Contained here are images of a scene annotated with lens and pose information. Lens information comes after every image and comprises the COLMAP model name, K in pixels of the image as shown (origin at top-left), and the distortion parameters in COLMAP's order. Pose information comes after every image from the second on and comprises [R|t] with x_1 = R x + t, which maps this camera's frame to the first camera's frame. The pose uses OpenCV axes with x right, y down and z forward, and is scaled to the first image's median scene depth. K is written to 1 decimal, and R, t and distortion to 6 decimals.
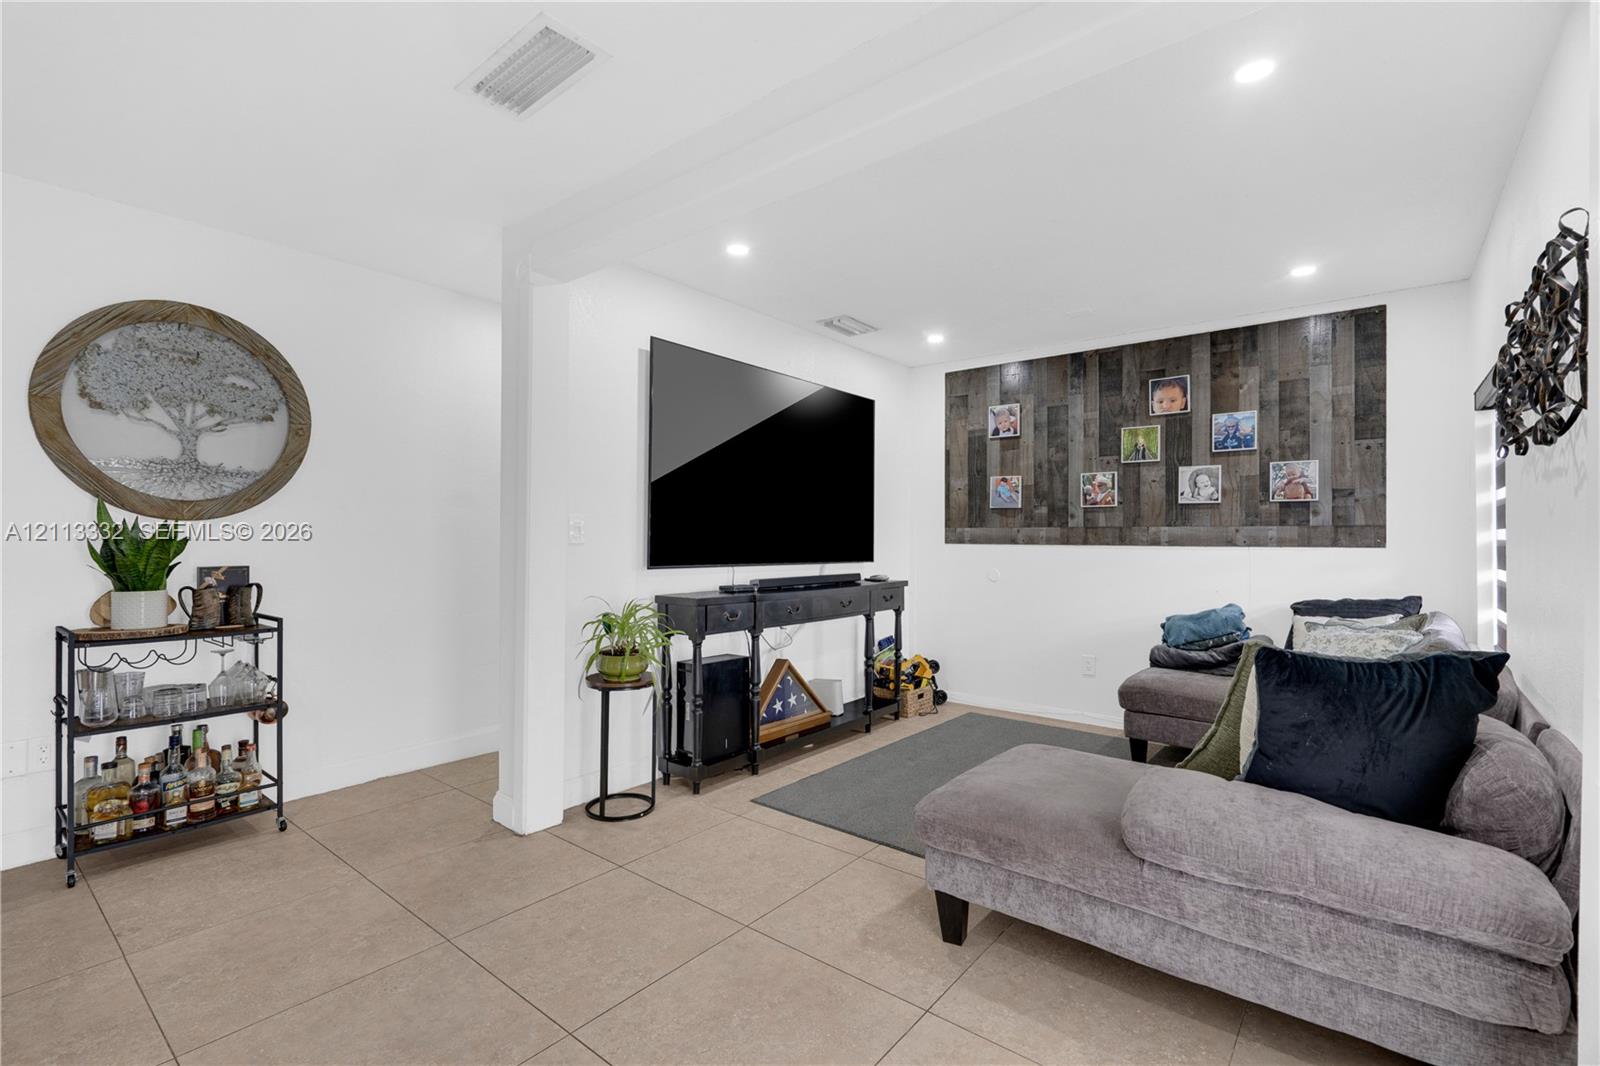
lens RADIAL K [[724.7, 0, 792.0], [0, 724.7, 533.6], [0, 0, 1]] dist [-0.005711, 0.004246]
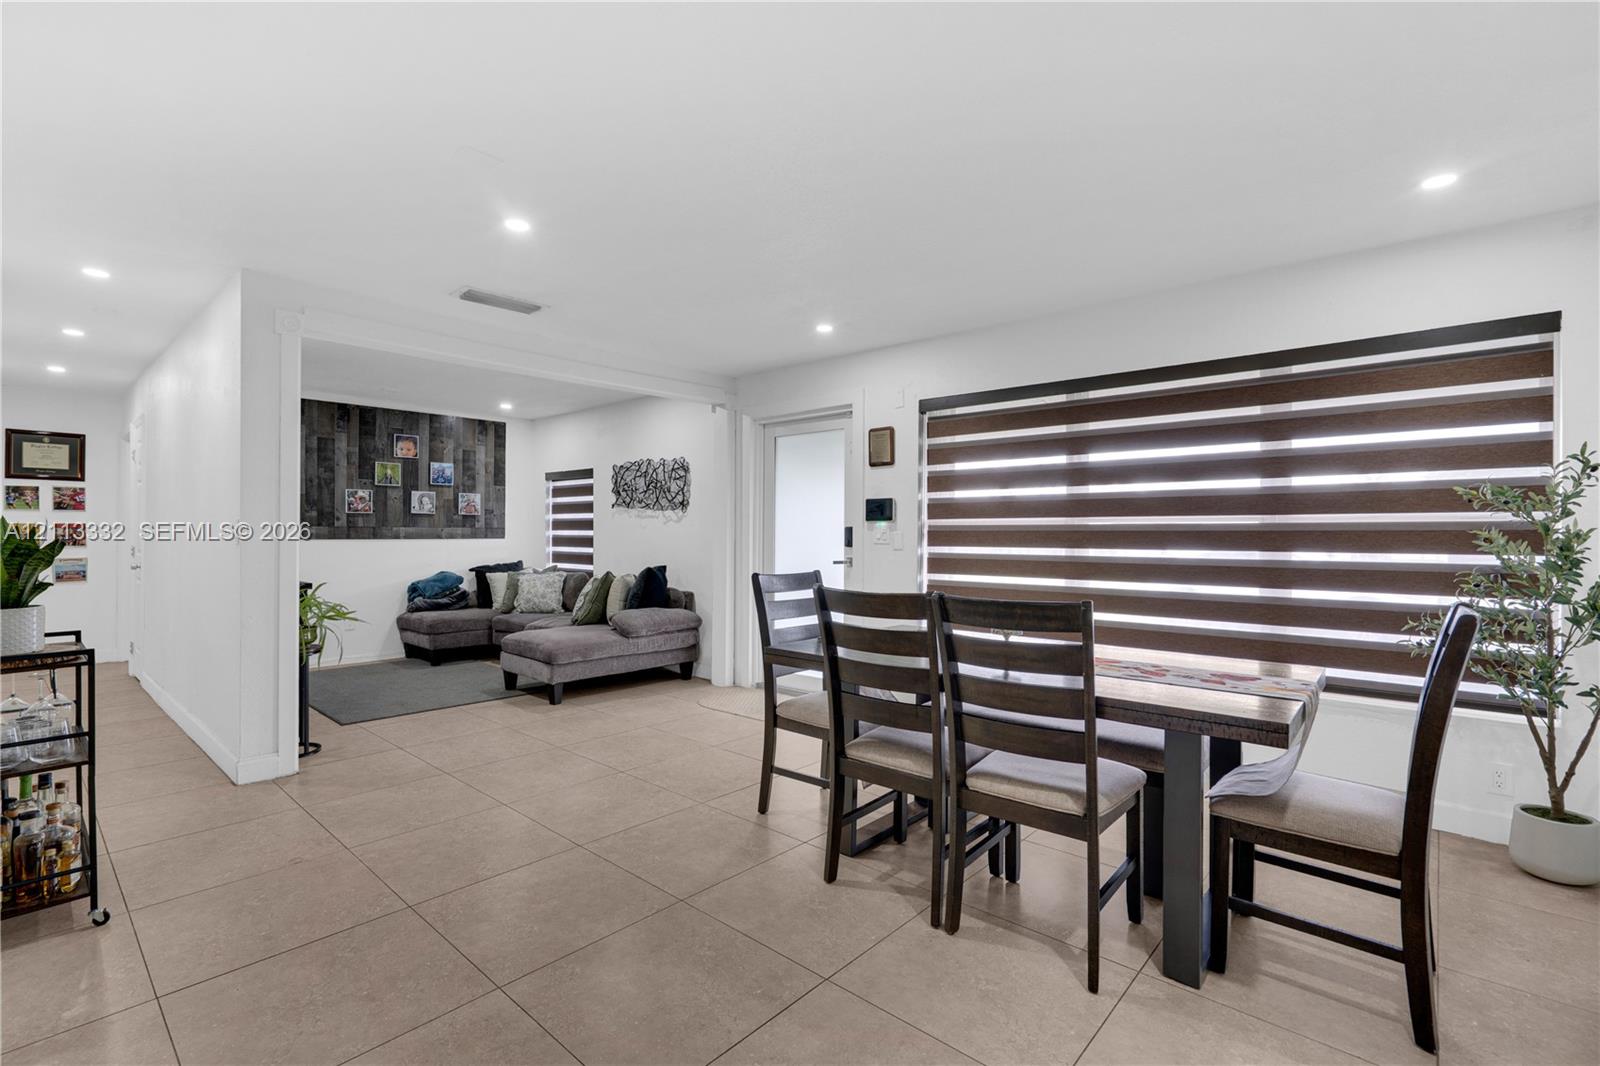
lens RADIAL K [[724.7, 0, 787.9], [0, 724.7, 533.1], [0, 0, 1]] dist [-0.005711, 0.004246]
pose [[0.065063, -0.004180, 0.997872, -1.084395], [-0.007908, 0.999958, 0.004704, -0.011179], [-0.997850, -0.008197, 0.065027, 0.040669]]
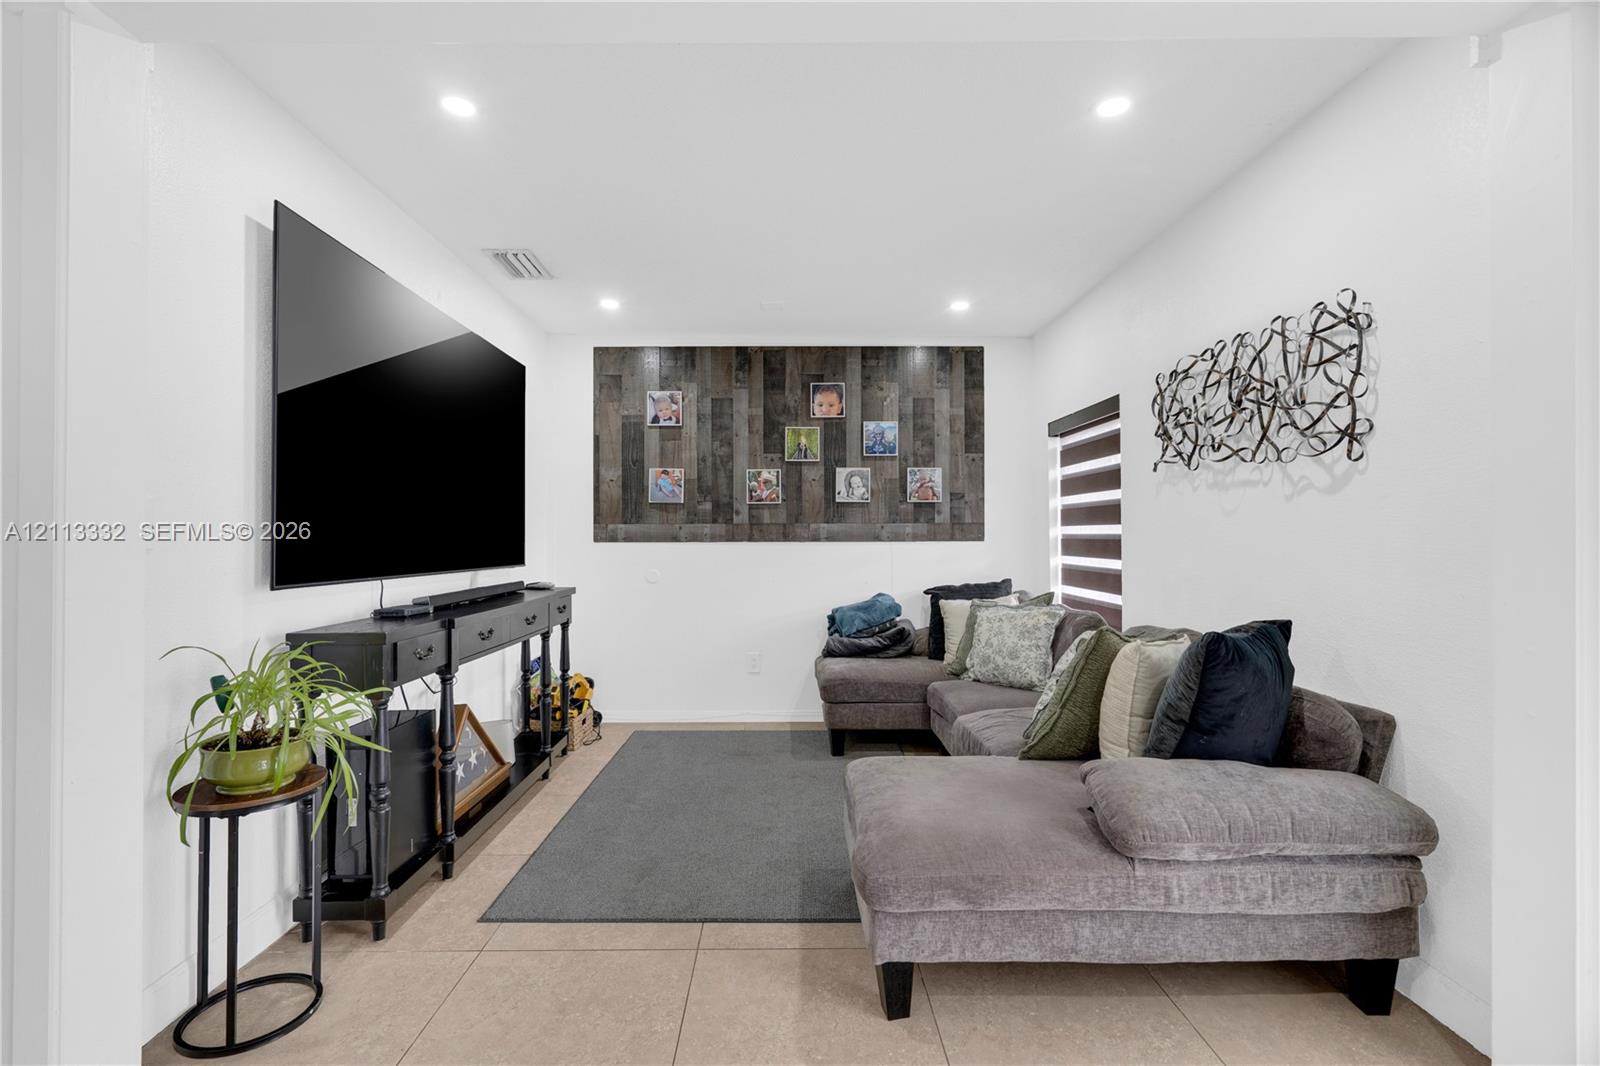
lens RADIAL K [[724.7, 0, 796.5], [0, 724.7, 532.1], [0, 0, 1]] dist [-0.005711, 0.004246]
pose [[0.767741, -0.003388, 0.640752, -0.204768], [0.002825, 0.999994, 0.001902, 0.000793], [-0.640755, 0.000350, 0.767746, 0.219851]]
